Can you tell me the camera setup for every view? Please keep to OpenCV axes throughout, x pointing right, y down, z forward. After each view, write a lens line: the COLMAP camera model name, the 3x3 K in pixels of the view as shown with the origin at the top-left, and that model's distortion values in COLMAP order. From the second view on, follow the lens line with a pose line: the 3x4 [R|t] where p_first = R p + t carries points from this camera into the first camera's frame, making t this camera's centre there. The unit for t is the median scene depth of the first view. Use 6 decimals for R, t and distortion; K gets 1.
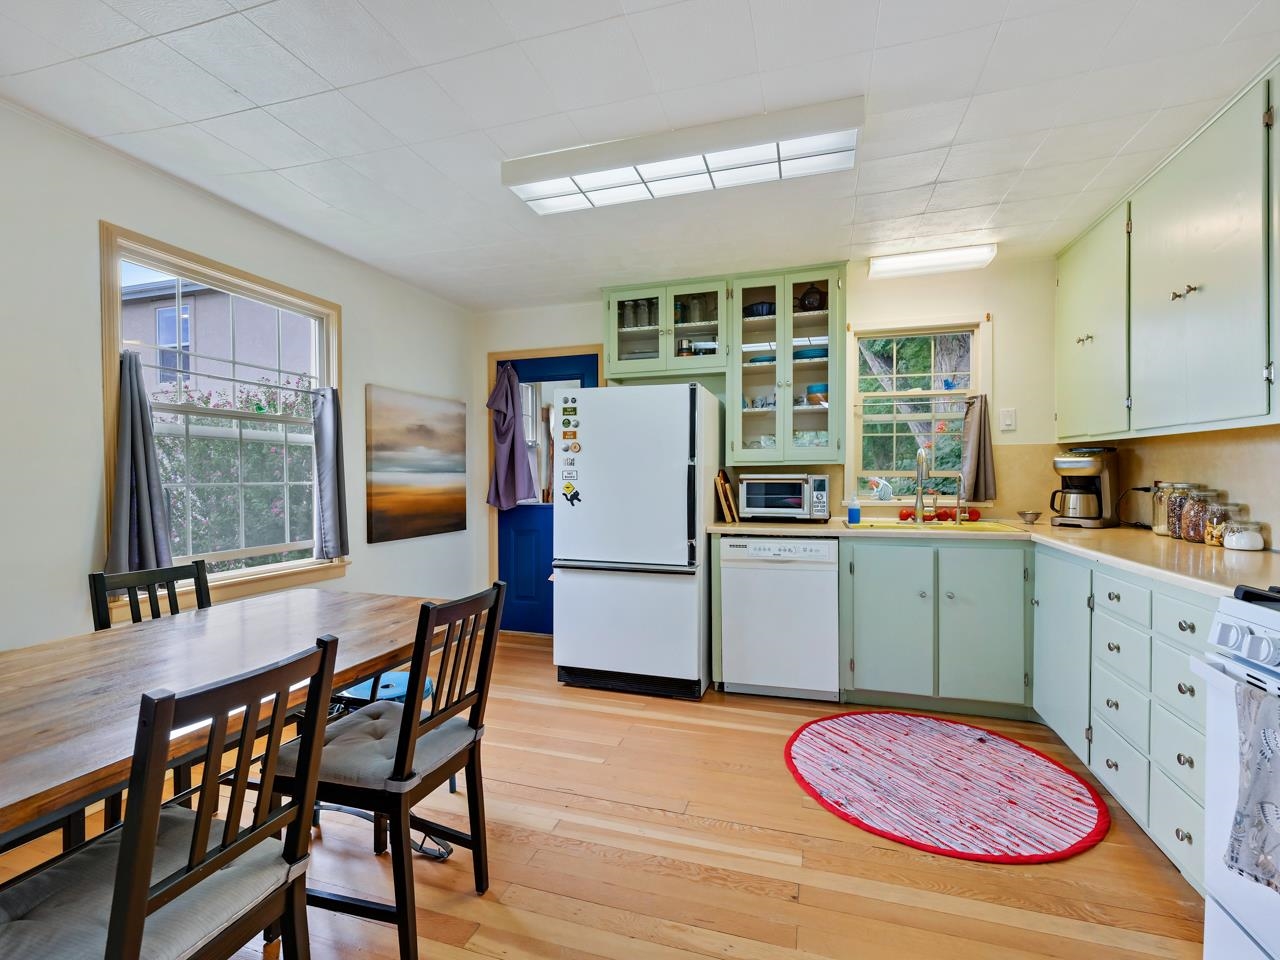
lens RADIAL K [[583.9, 0, 643.2], [0, 583.9, 482.0], [0, 0, 1]] dist [0.002433, -0.000017]
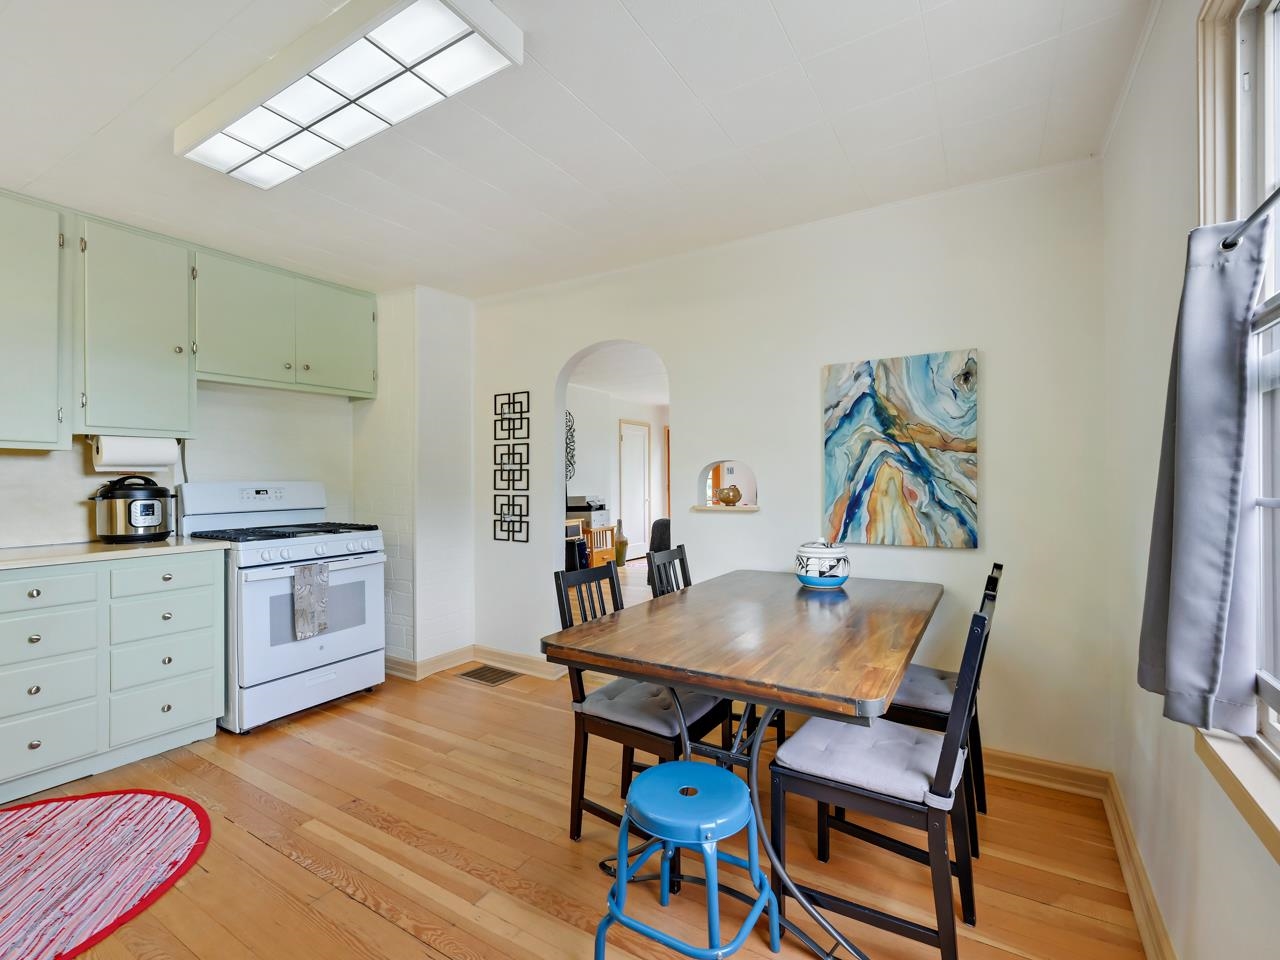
lens RADIAL K [[583.9, 0, 643.2], [0, 583.9, 482.0], [0, 0, 1]] dist [0.002433, -0.000017]
pose [[-0.970155, 0.008318, 0.242343, -0.392708], [0.013194, 0.999742, 0.018502, -0.014518], [-0.242127, 0.021147, -0.970014, 1.179093]]
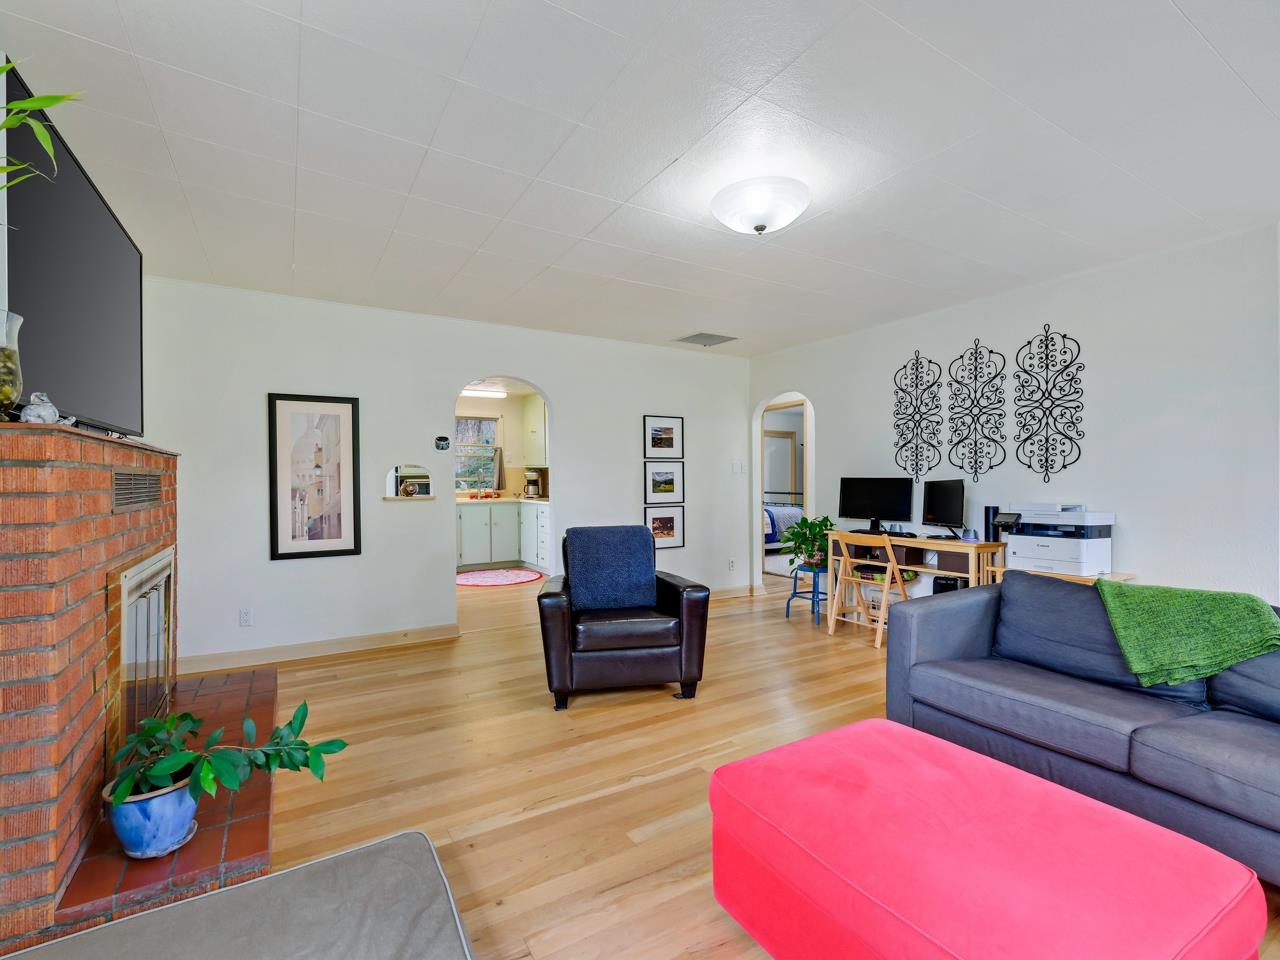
lens RADIAL K [[583.9, 0, 643.2], [0, 583.9, 482.0], [0, 0, 1]] dist [0.002433, -0.000017]
pose [[0.664483, -0.006804, 0.747272, -0.989933], [0.019053, 0.999788, -0.007839, 0.033464], [-0.747060, 0.019447, 0.664472, -1.252862]]
